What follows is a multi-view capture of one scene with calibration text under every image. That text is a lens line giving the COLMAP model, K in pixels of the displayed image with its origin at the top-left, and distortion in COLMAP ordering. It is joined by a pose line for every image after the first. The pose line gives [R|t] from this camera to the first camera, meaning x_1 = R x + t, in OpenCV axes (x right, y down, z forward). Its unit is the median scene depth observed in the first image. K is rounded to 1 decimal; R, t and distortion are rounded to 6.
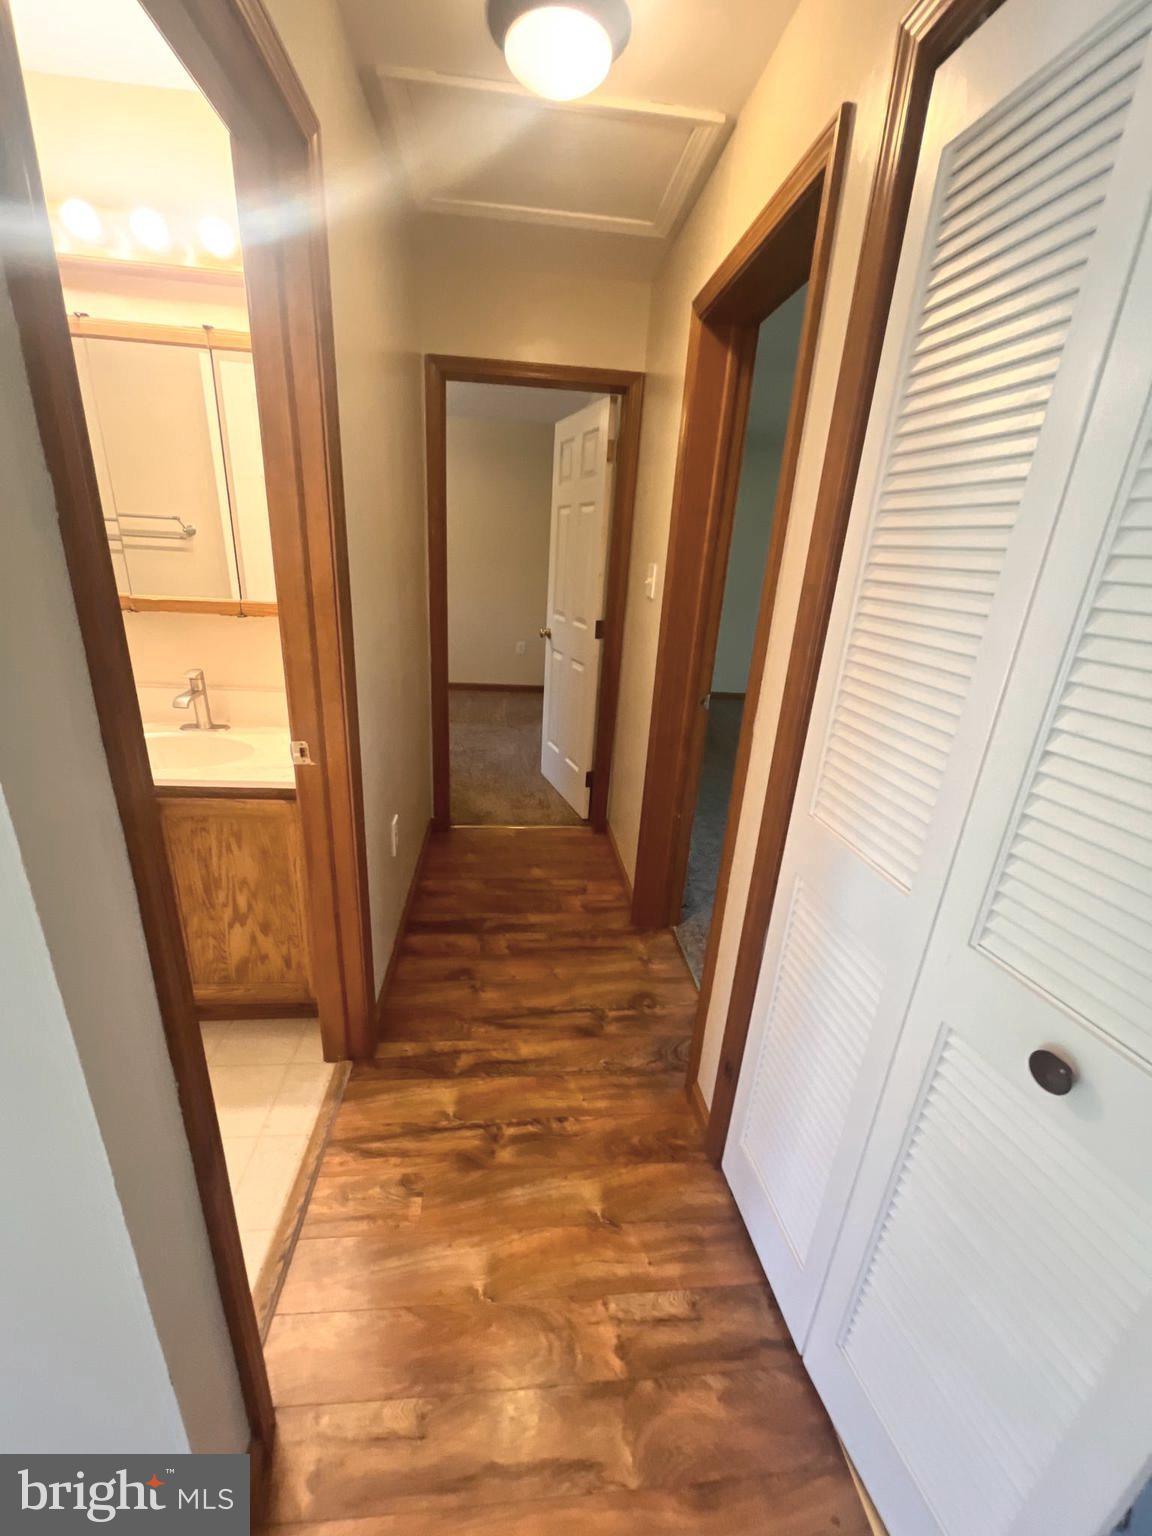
lens RADIAL K [[615.9, 0, 575.1], [0, 615.9, 765.7], [0, 0, 1]] dist [-0.003050, -0.000494]
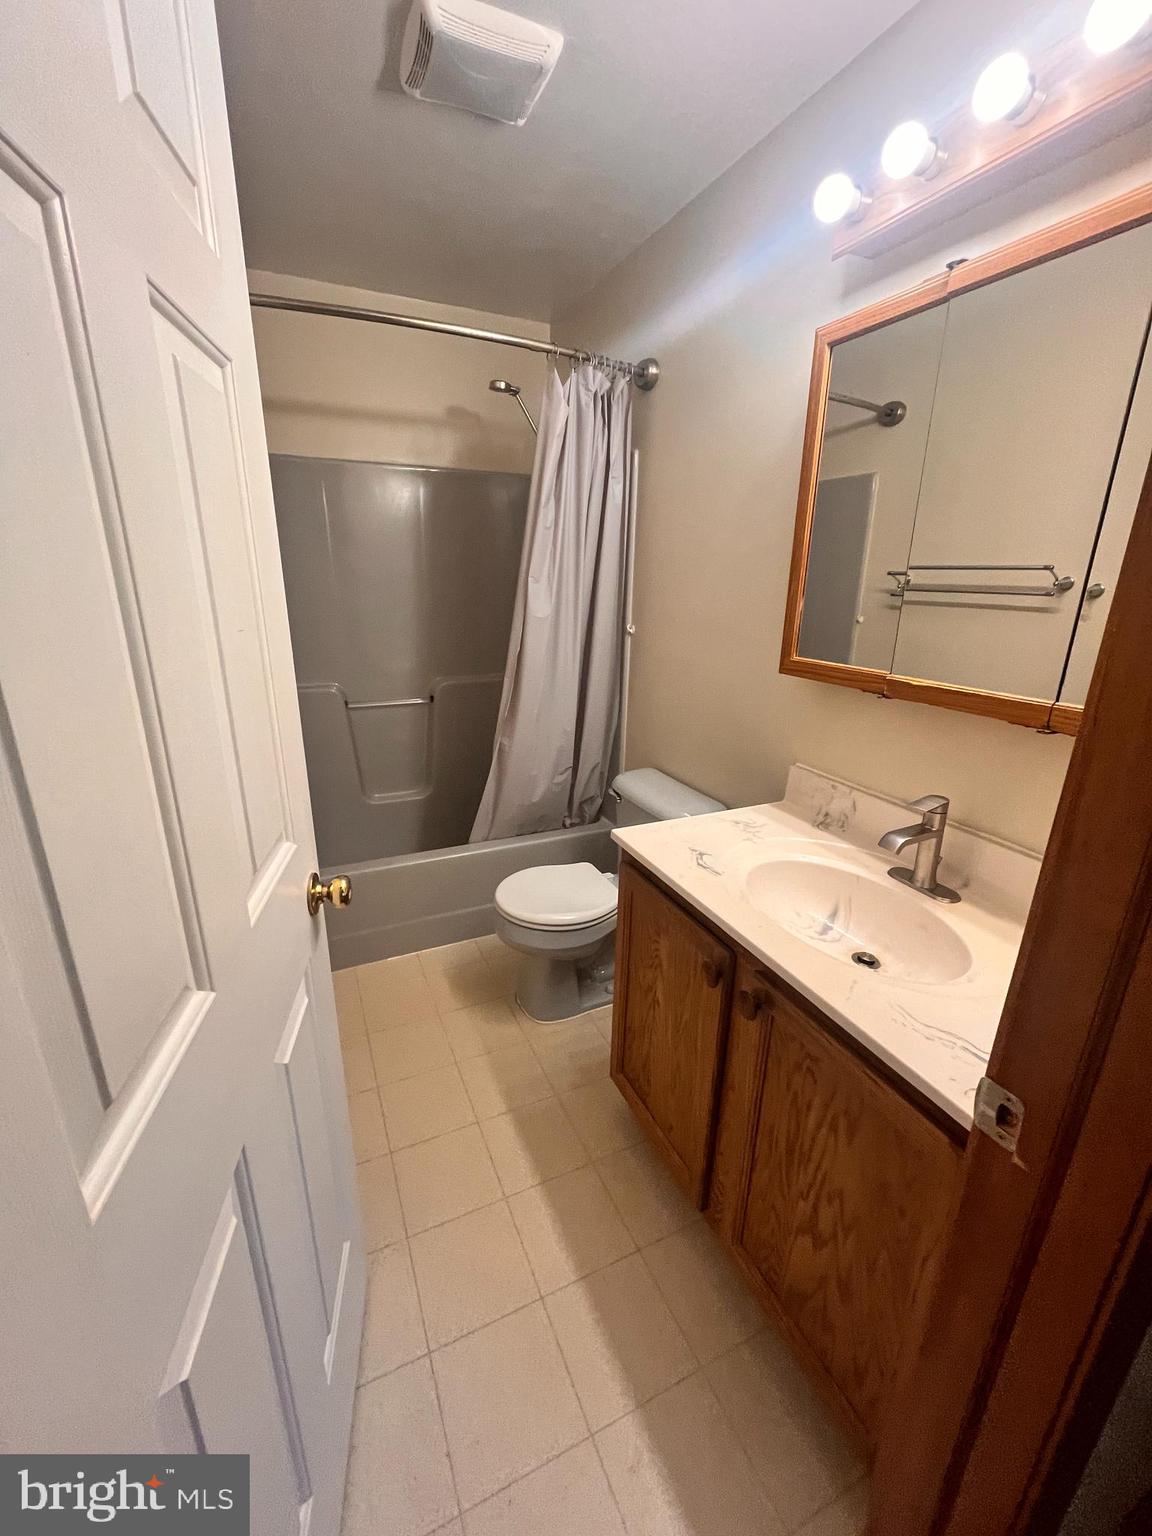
lens RADIAL K [[615.9, 0, 578.0], [0, 615.9, 764.1], [0, 0, 1]] dist [-0.003050, -0.000494]
pose [[0.332010, 0.230744, -0.914618, -0.181437], [-0.313411, 0.941518, 0.123761, -0.156110], [0.889687, 0.245562, 0.384912, 0.441542]]
